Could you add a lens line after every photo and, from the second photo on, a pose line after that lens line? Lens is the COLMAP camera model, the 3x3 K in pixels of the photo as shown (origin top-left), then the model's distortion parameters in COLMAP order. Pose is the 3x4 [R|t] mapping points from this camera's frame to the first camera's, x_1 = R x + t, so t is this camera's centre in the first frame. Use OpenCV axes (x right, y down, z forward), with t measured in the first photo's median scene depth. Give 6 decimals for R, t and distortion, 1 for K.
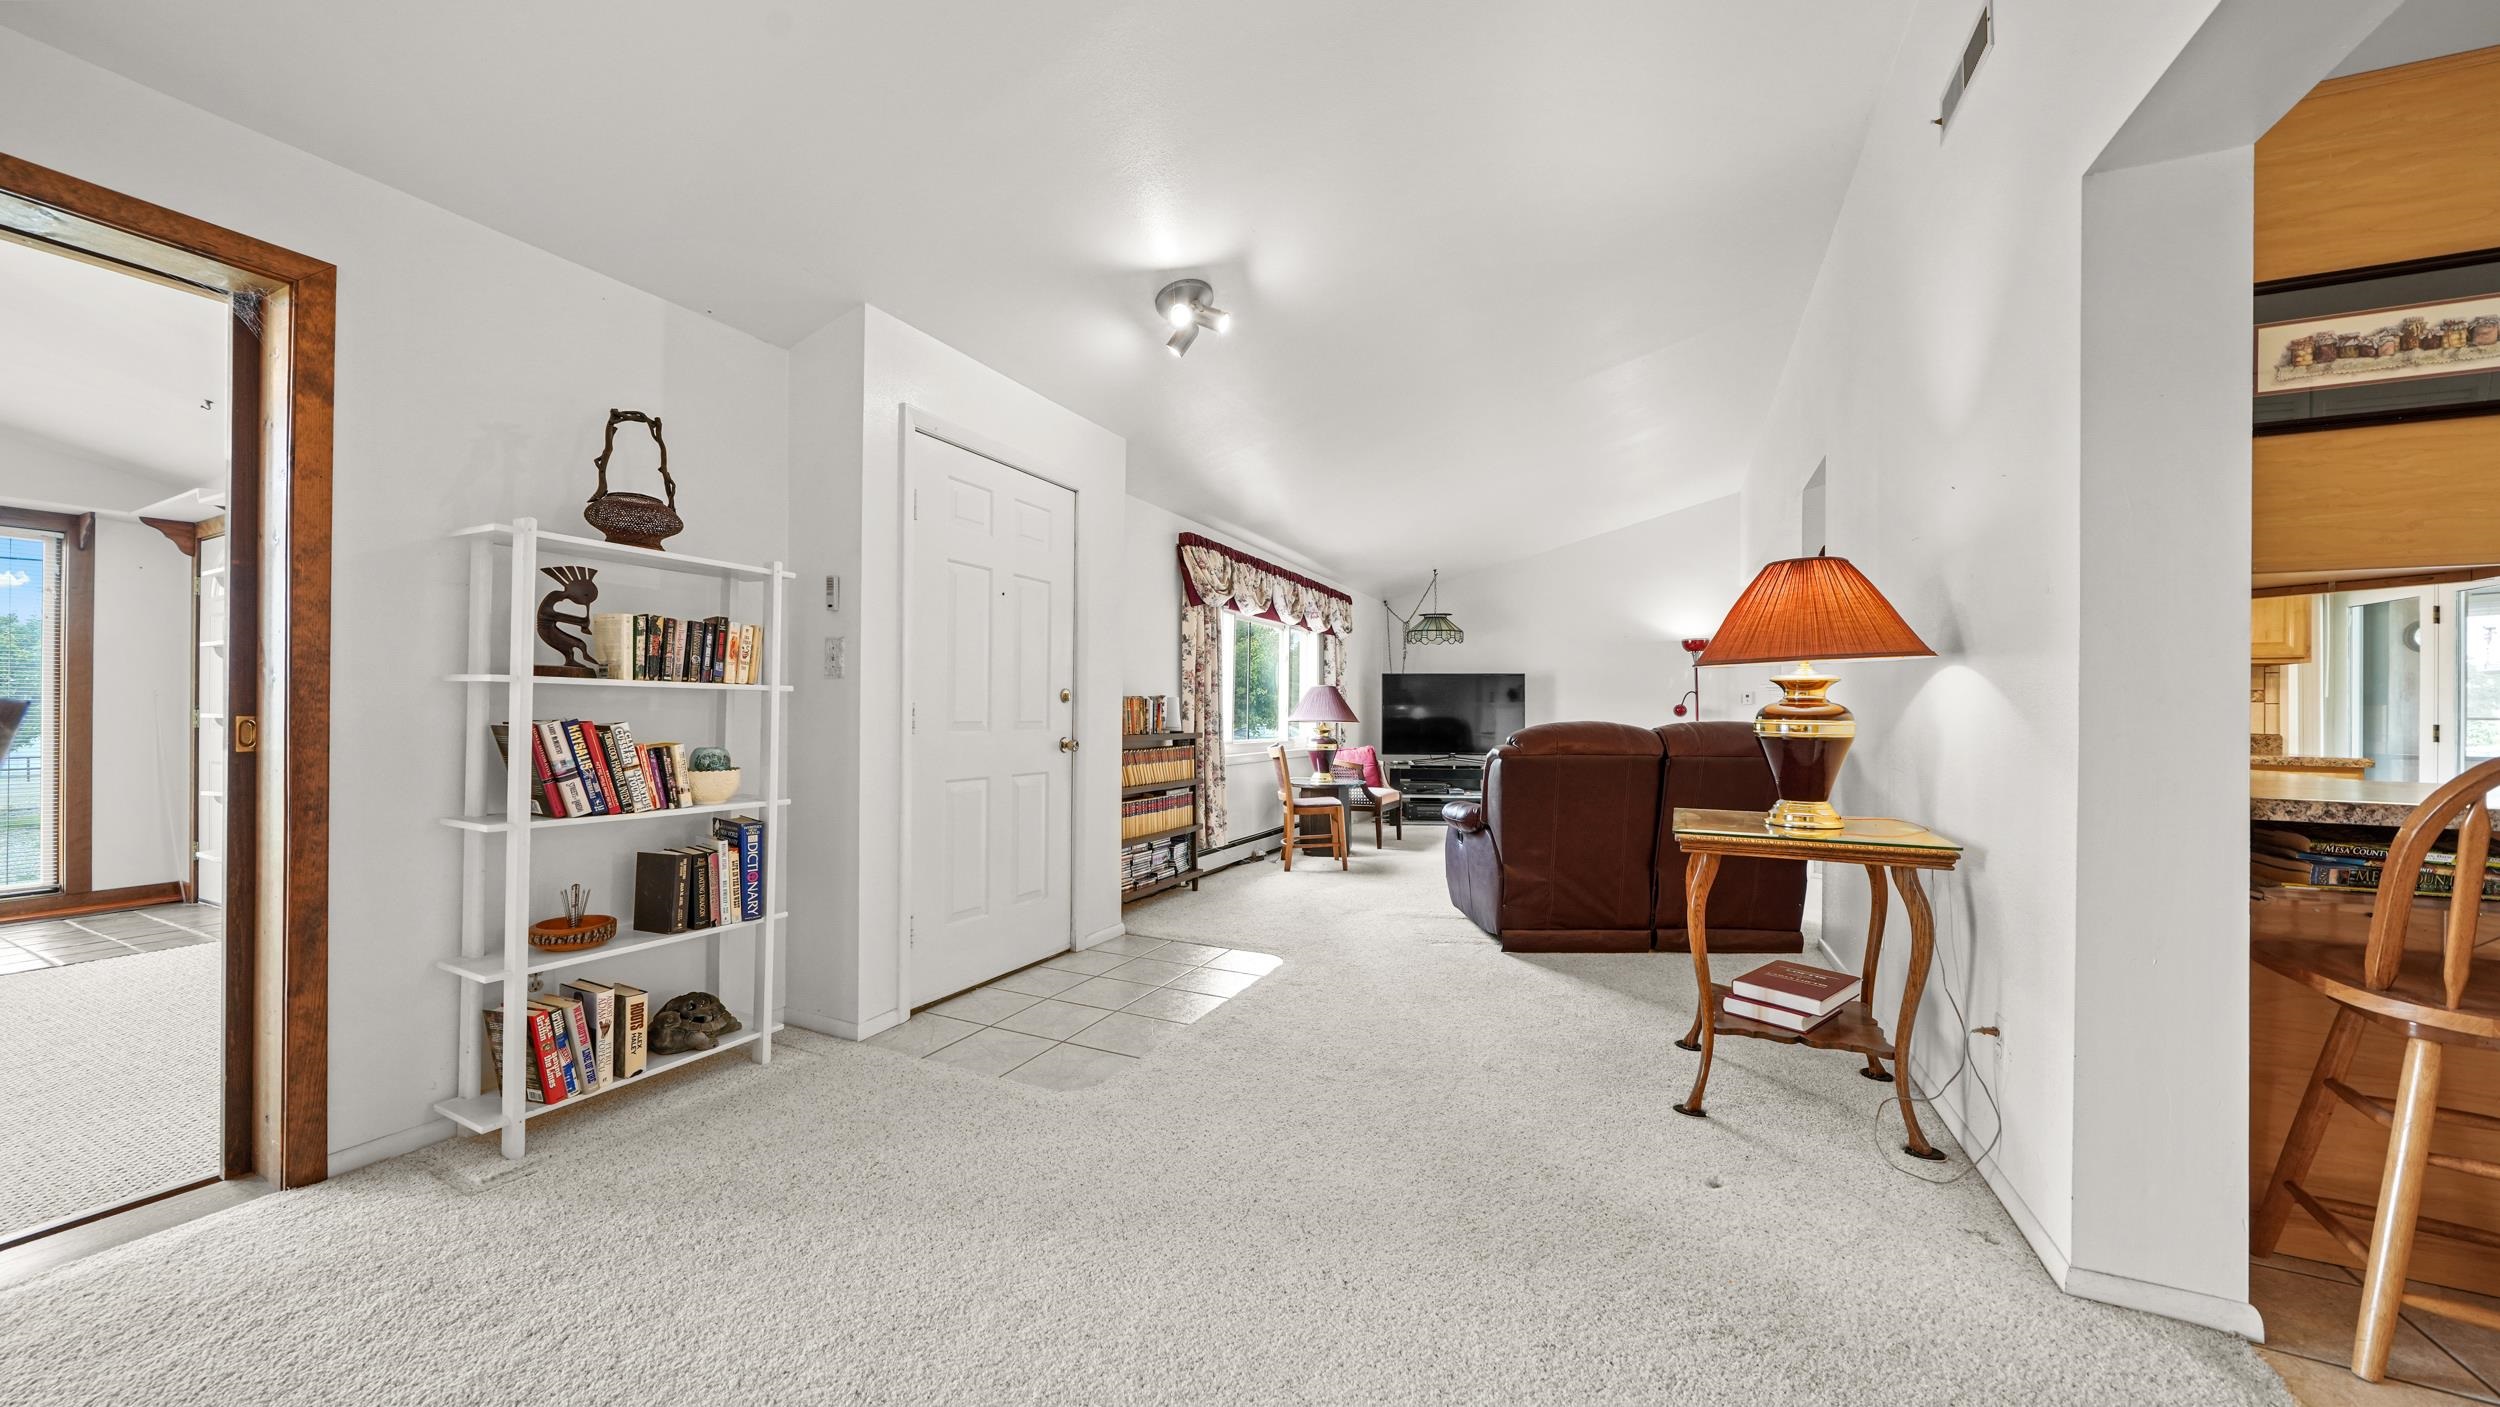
lens RADIAL K [[834.8, 0, 1266.4], [0, 834.8, 713.0], [0, 0, 1]] dist [-0.010078, -0.000006]
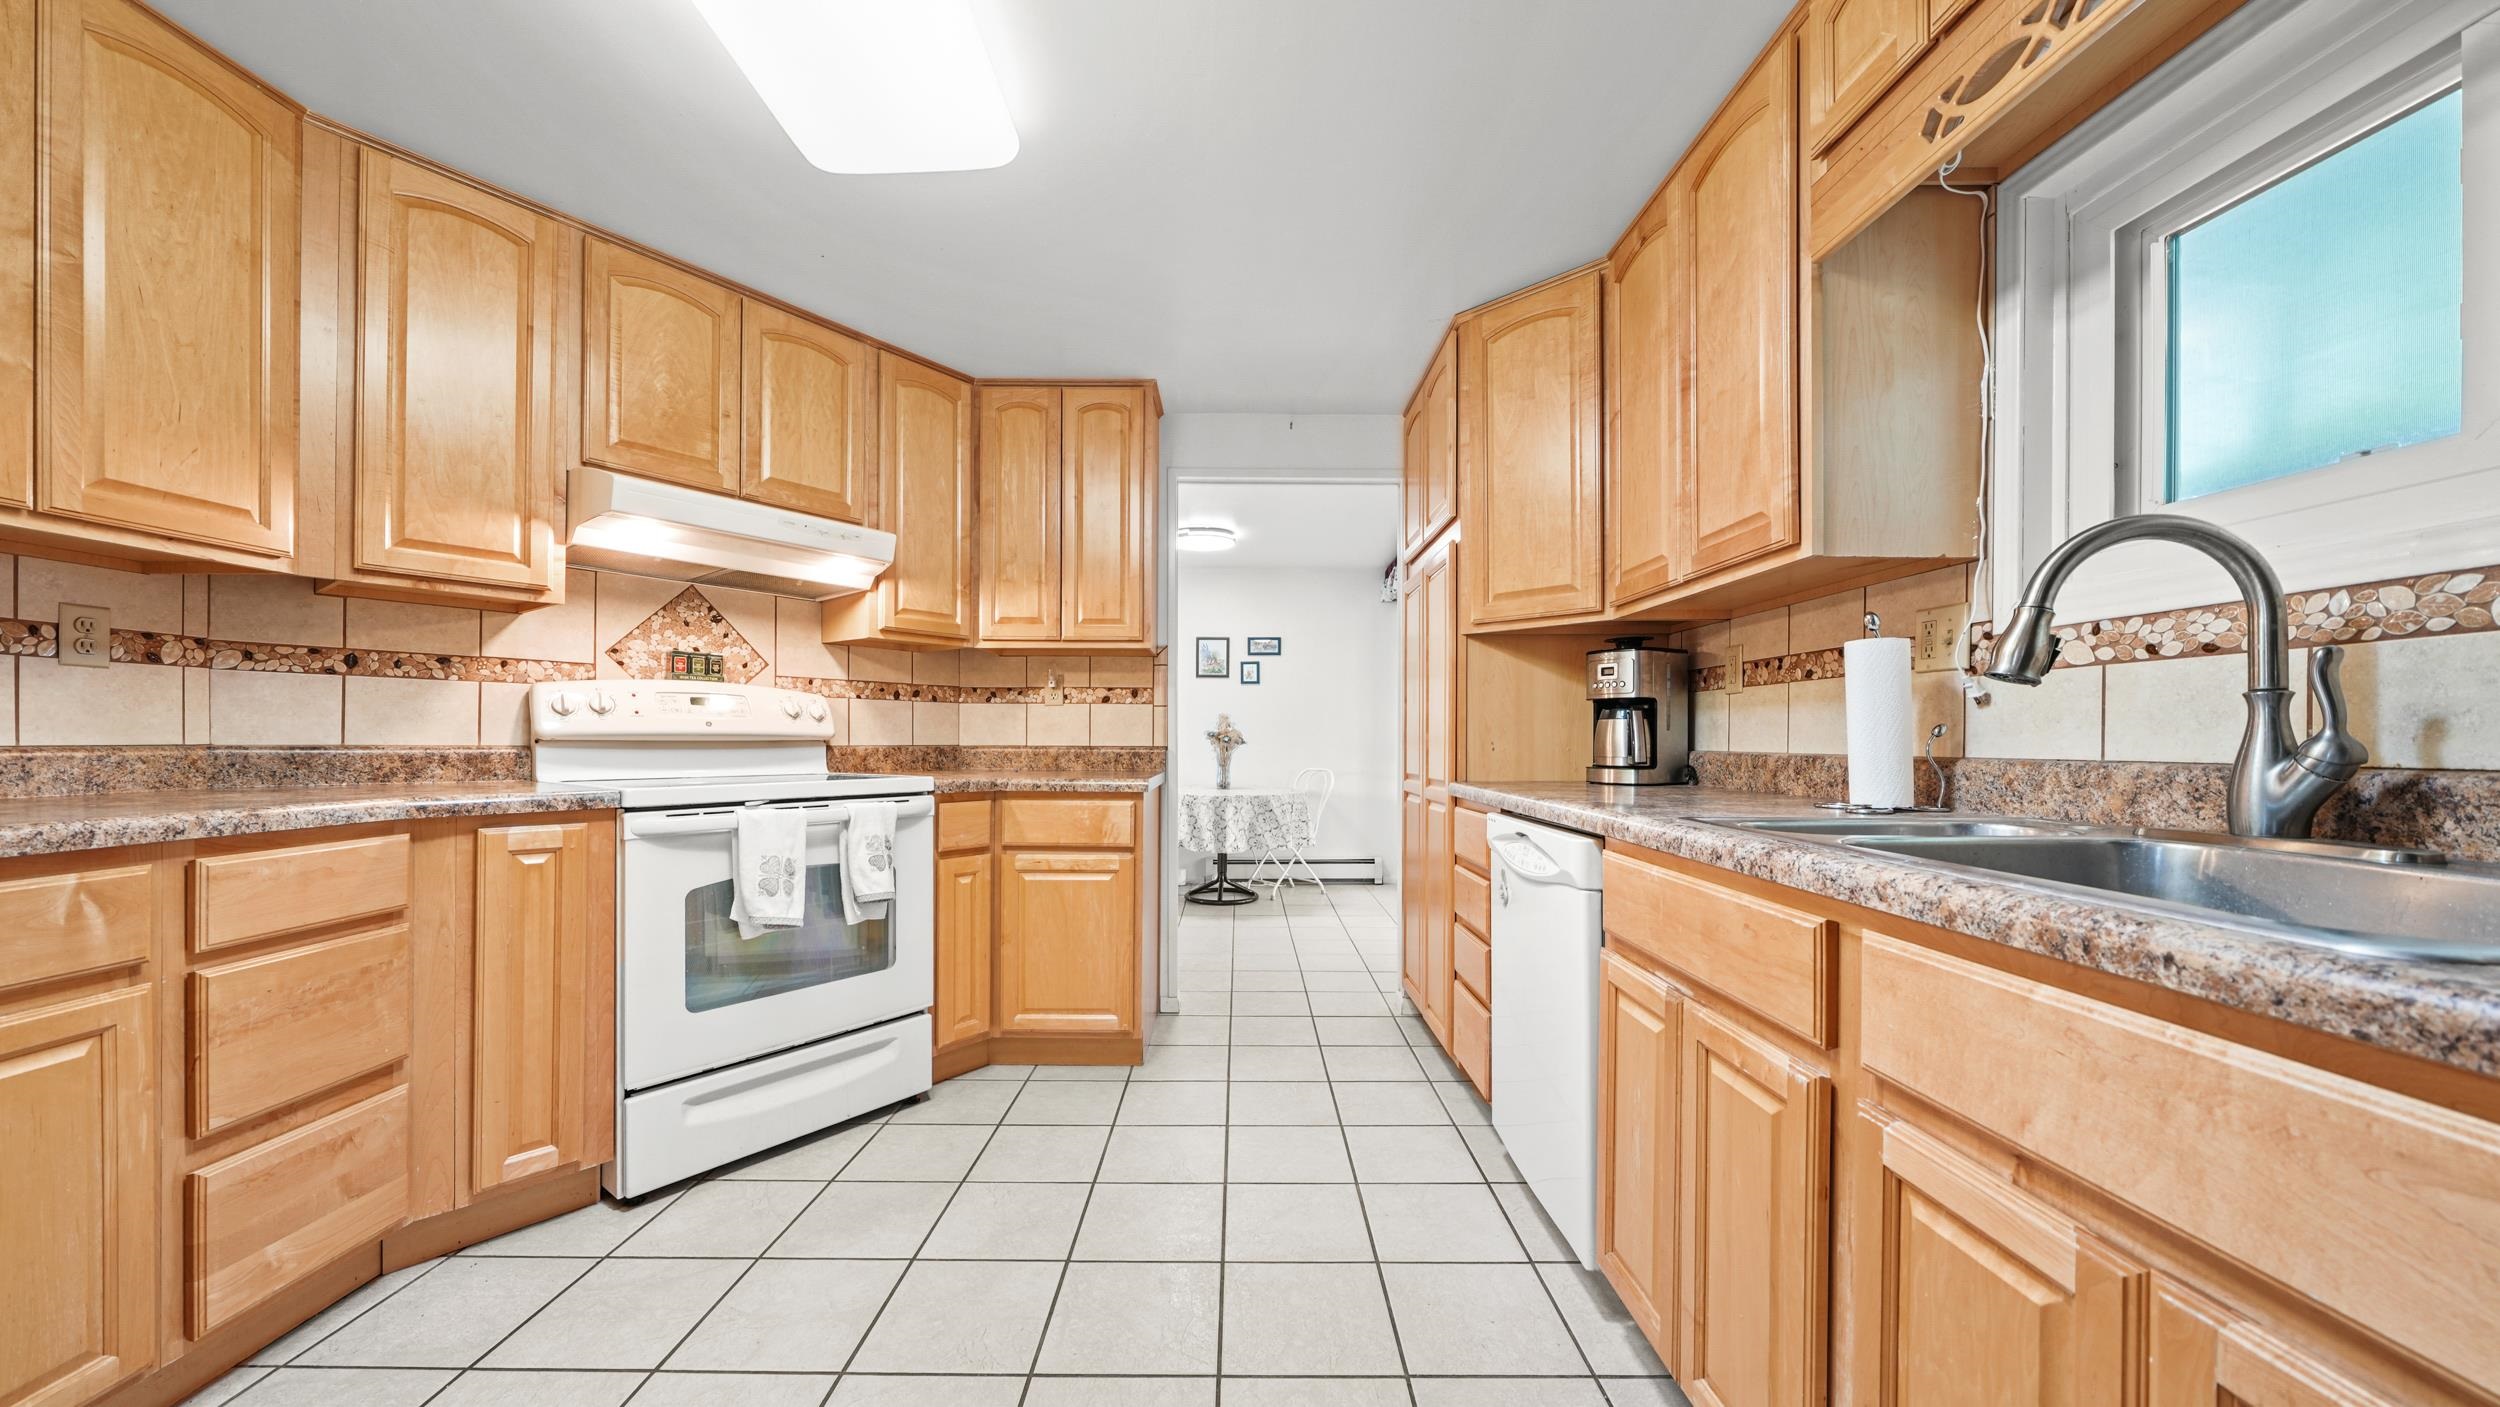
lens RADIAL K [[859.1, 0, 1236.9], [0, 859.1, 720.6], [0, 0, 1]] dist [-0.000947, 0.000013]
pose [[0.905809, -0.000317, 0.423685, 1.844849], [0.007301, 0.999863, -0.014862, 0.027194], [-0.423623, 0.016555, 0.905688, 0.508168]]
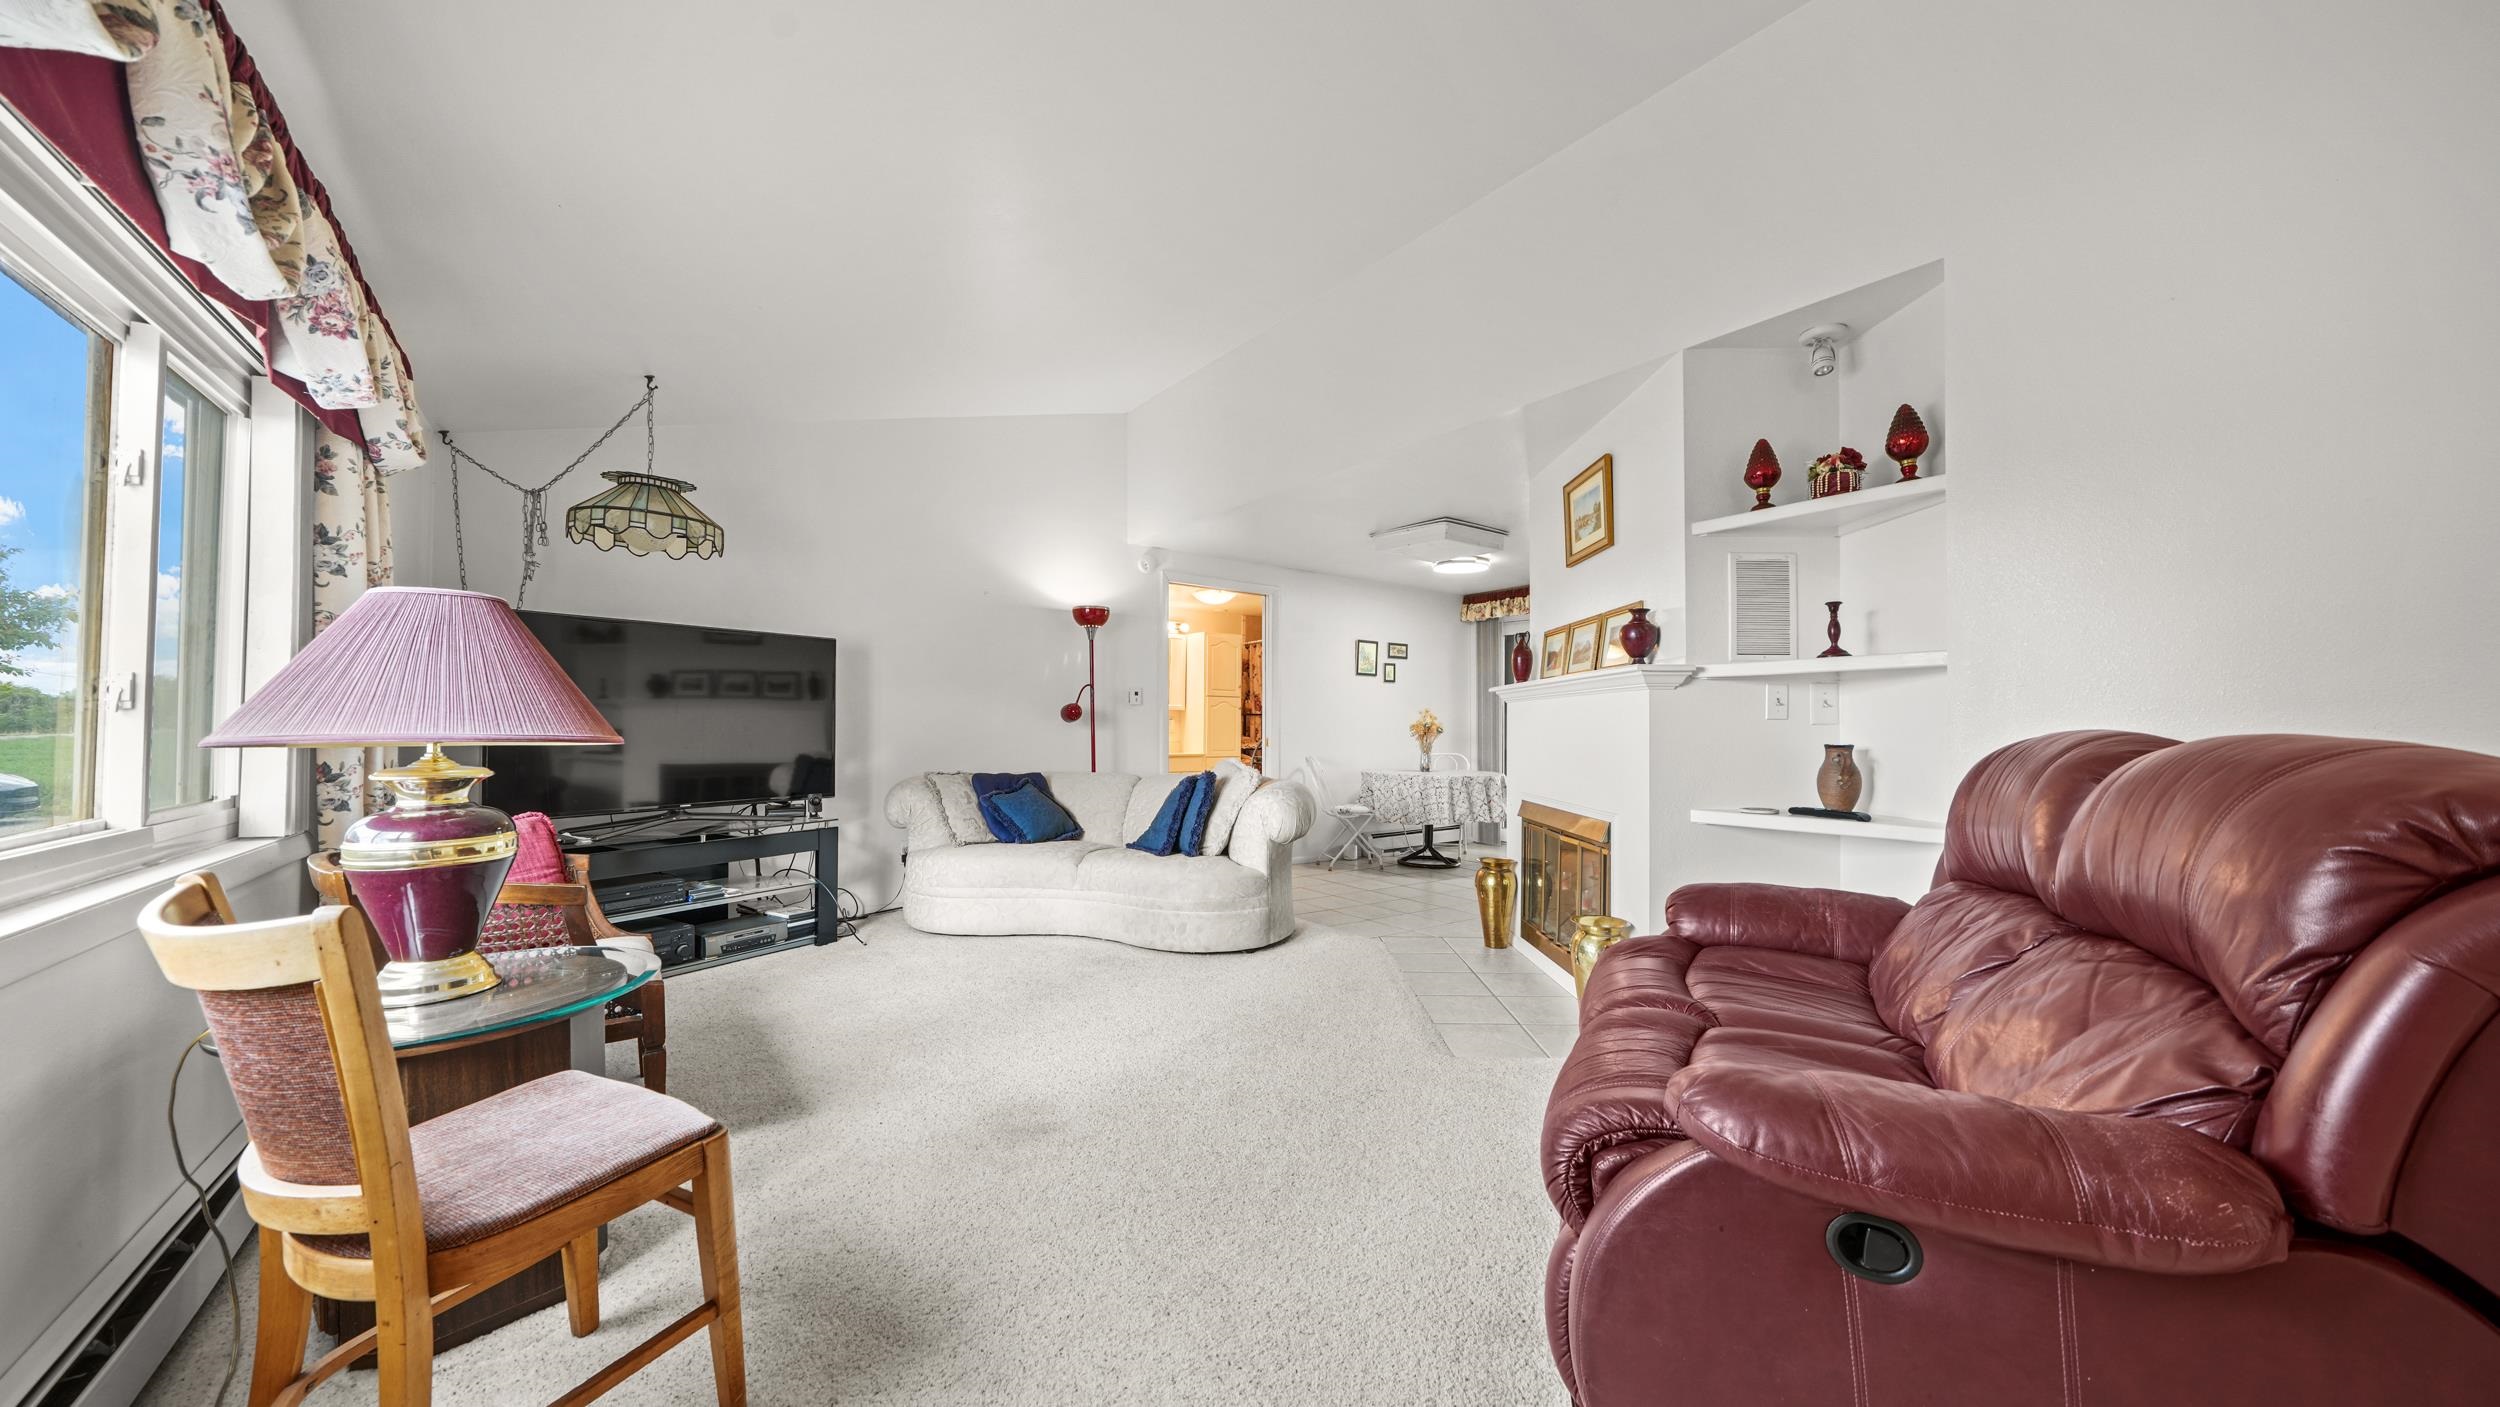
lens RADIAL K [[859.1, 0, 1236.9], [0, 859.1, 720.6], [0, 0, 1]] dist [-0.000947, 0.000013]
pose [[0.478943, -0.000556, 0.877846, -0.125168], [-0.000185, 1.000000, 0.000735, 0.008580], [-0.877846, -0.000514, 0.478942, 1.991711]]
